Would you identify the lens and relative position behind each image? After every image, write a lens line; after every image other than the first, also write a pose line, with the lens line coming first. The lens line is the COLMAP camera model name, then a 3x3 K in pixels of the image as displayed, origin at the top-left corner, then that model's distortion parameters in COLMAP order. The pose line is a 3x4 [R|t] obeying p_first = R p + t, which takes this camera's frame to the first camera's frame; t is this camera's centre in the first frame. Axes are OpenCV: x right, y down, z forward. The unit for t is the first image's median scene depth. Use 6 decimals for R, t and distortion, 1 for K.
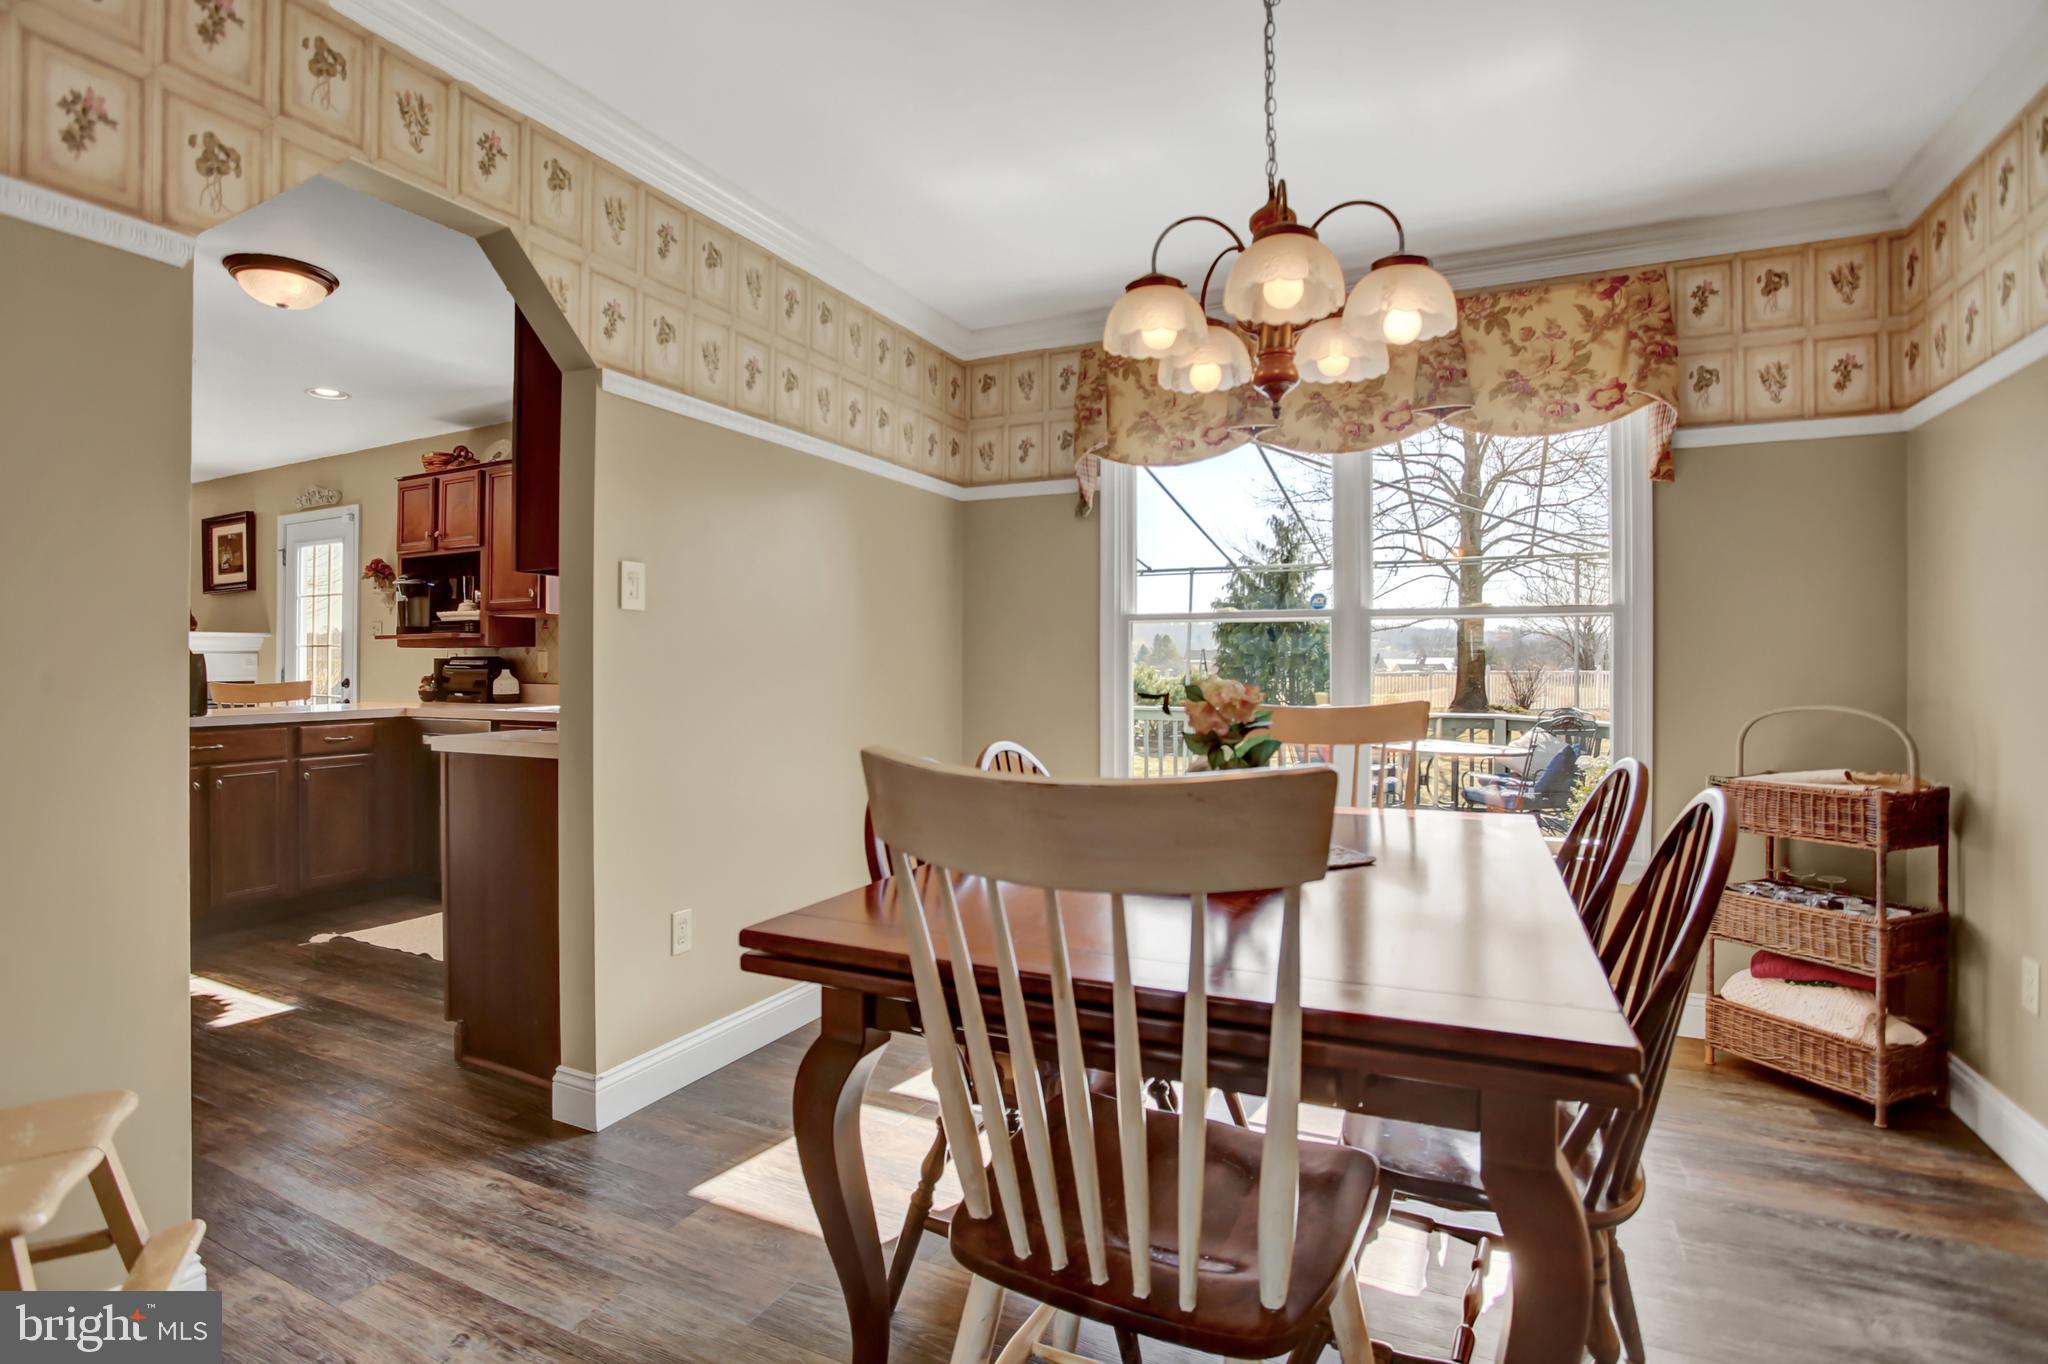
lens RADIAL K [[1015.7, 0, 987.7], [0, 1015.7, 671.8], [0, 0, 1]] dist [-0.088436, 0.043908]
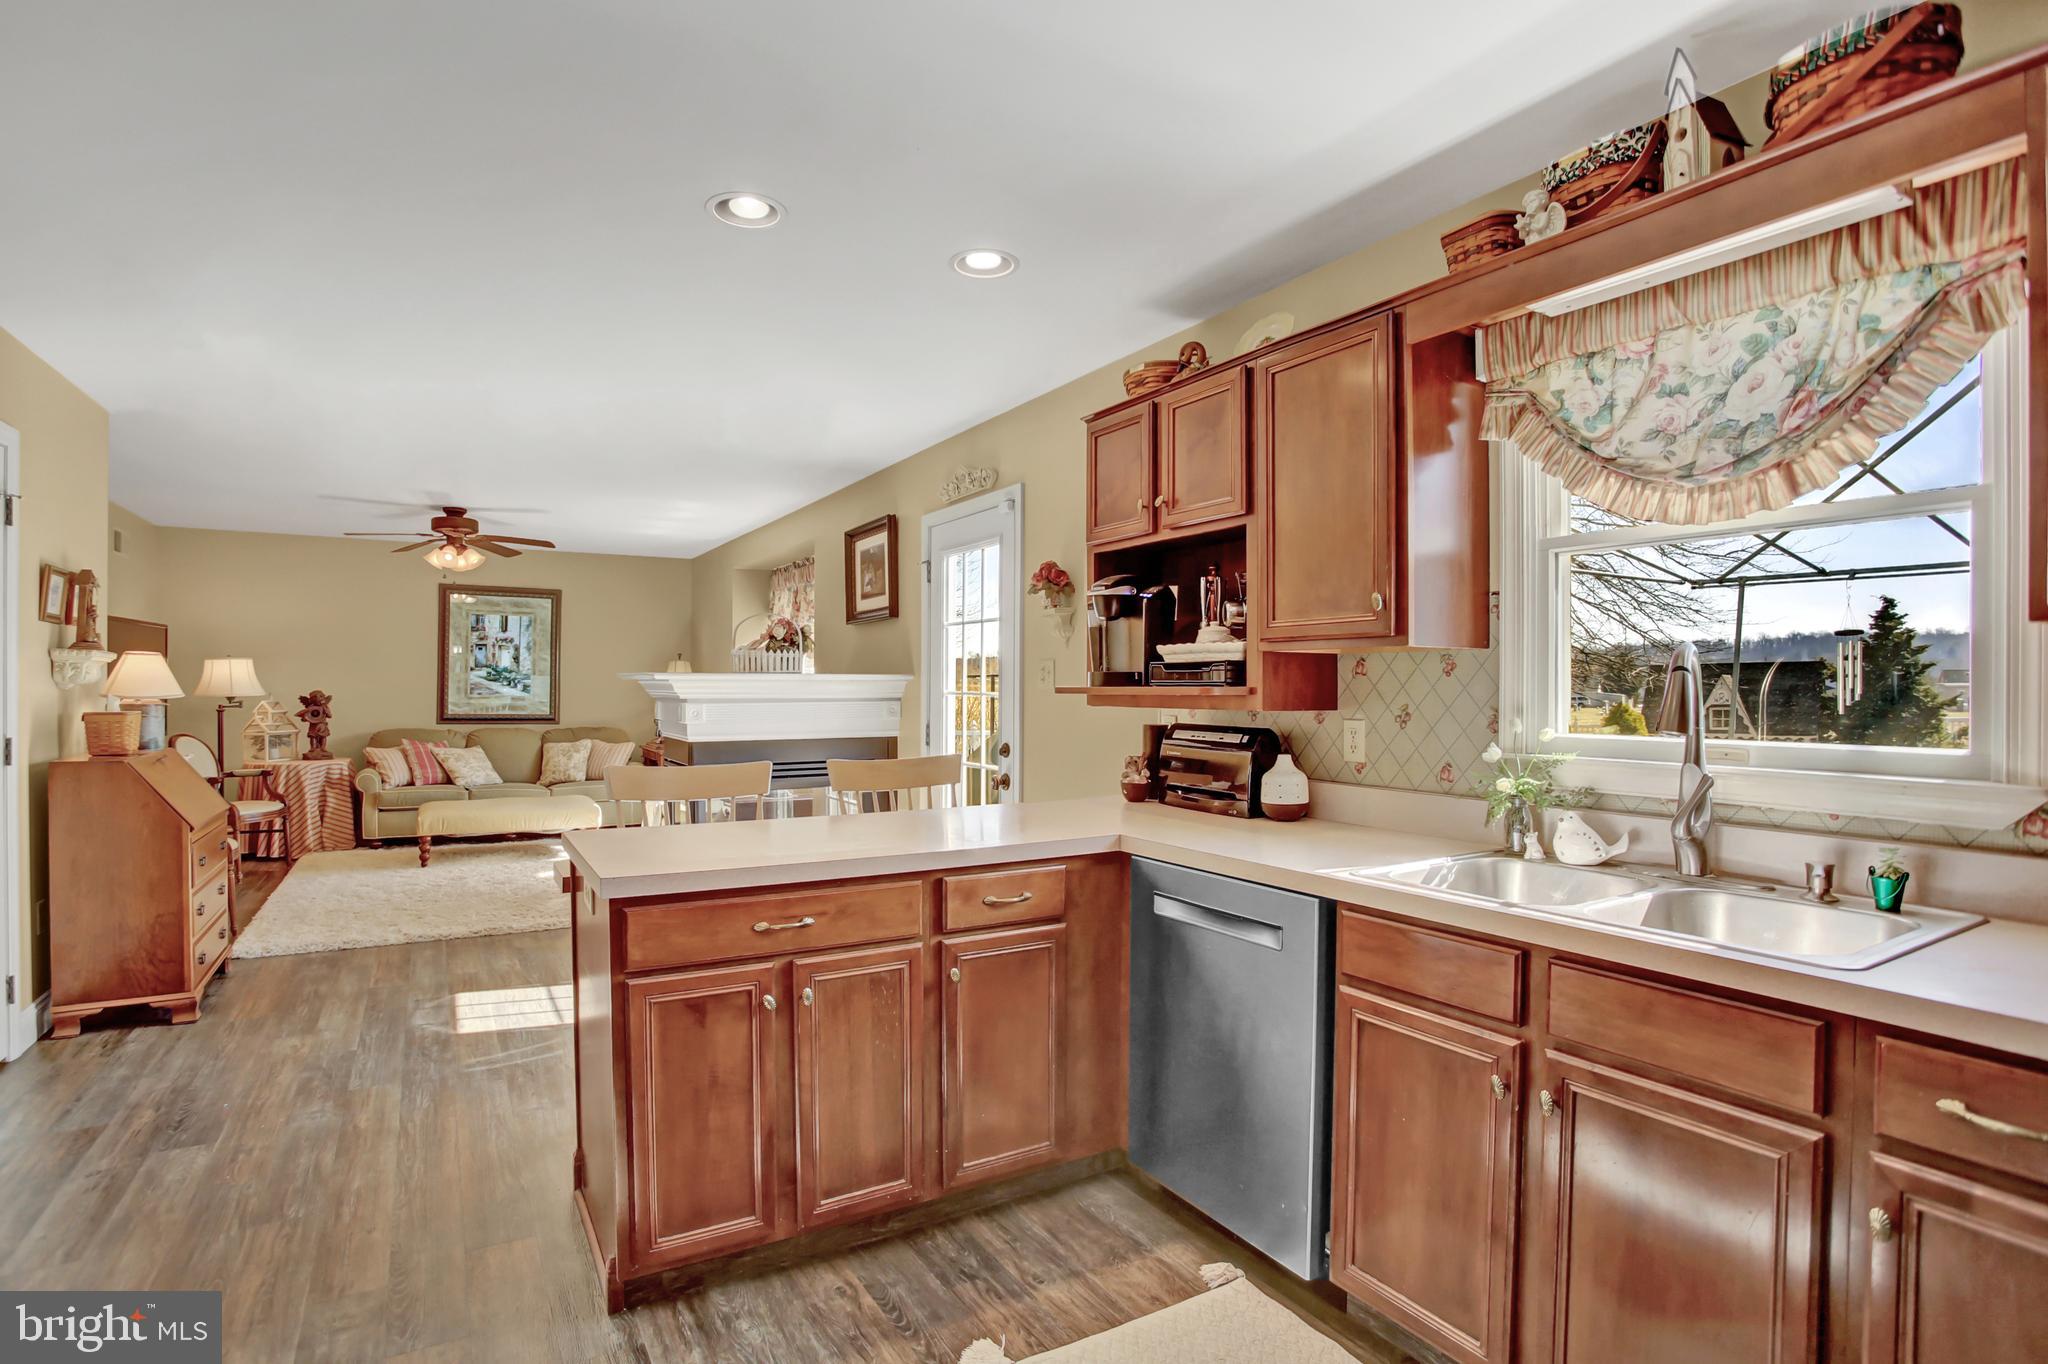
lens RADIAL K [[1002.6, 0, 1013.2], [0, 1002.6, 717.5], [0, 0, 1]] dist [-0.096130, 0.038796]
pose [[0.852252, 0.017960, -0.522822, -0.330576], [-0.004104, 0.999609, 0.027650, -0.035103], [0.523115, -0.021419, 0.851993, 0.481195]]
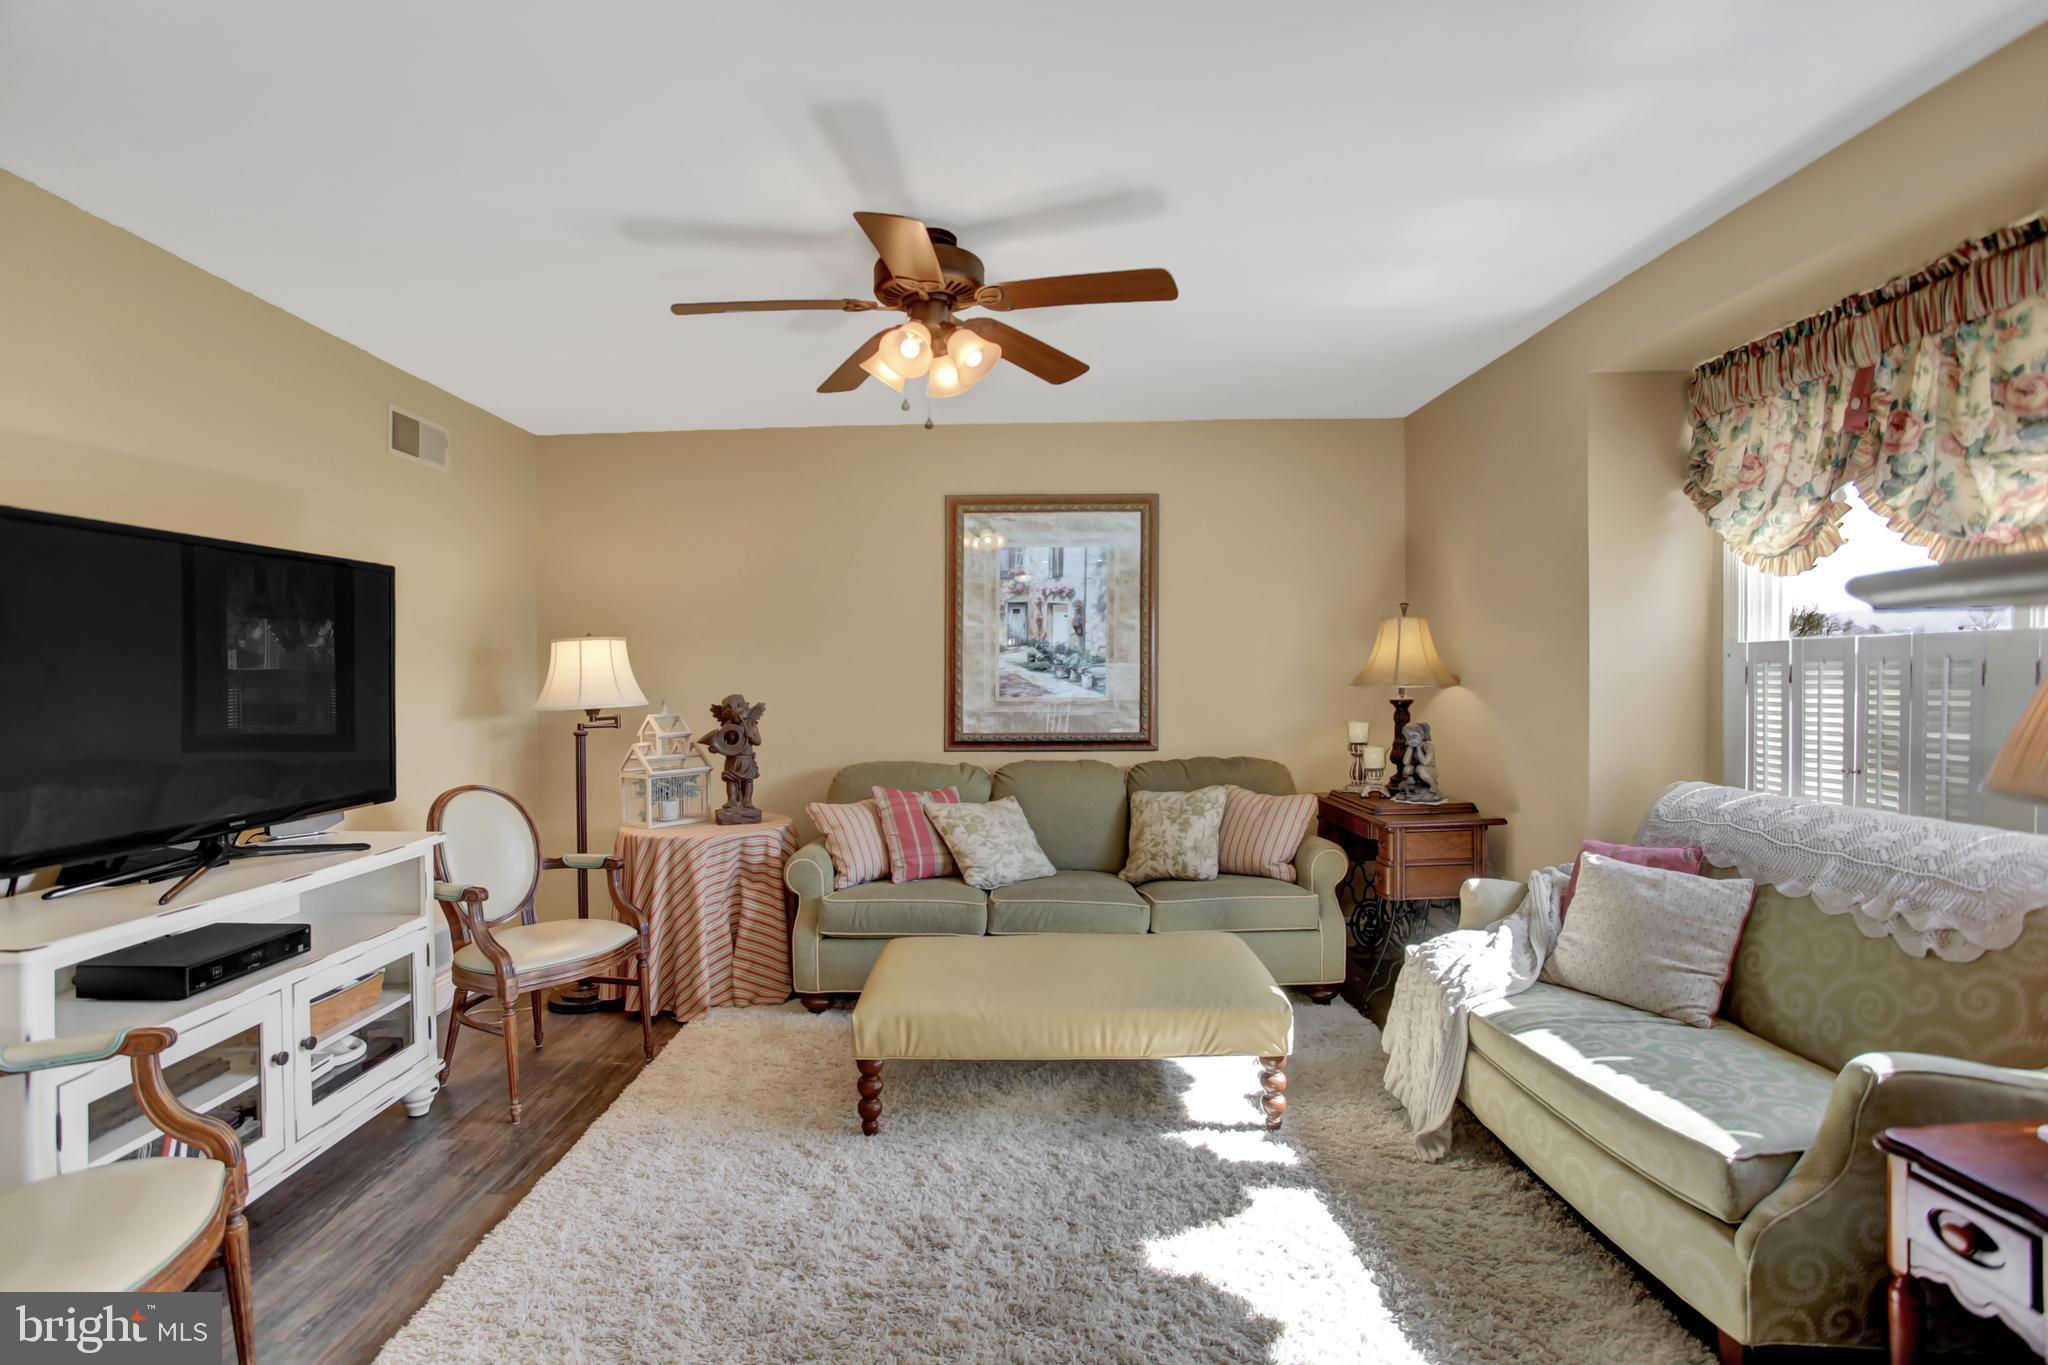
lens RADIAL K [[1008.3, 0, 966.3], [0, 1008.3, 692.4], [0, 0, 1]] dist [-0.076765, 0.026141]
pose [[0.428327, 0.002664, -0.903620, -1.139678], [0.018033, 0.999771, 0.011495, -0.039300], [0.903444, -0.021219, 0.428181, 0.975164]]
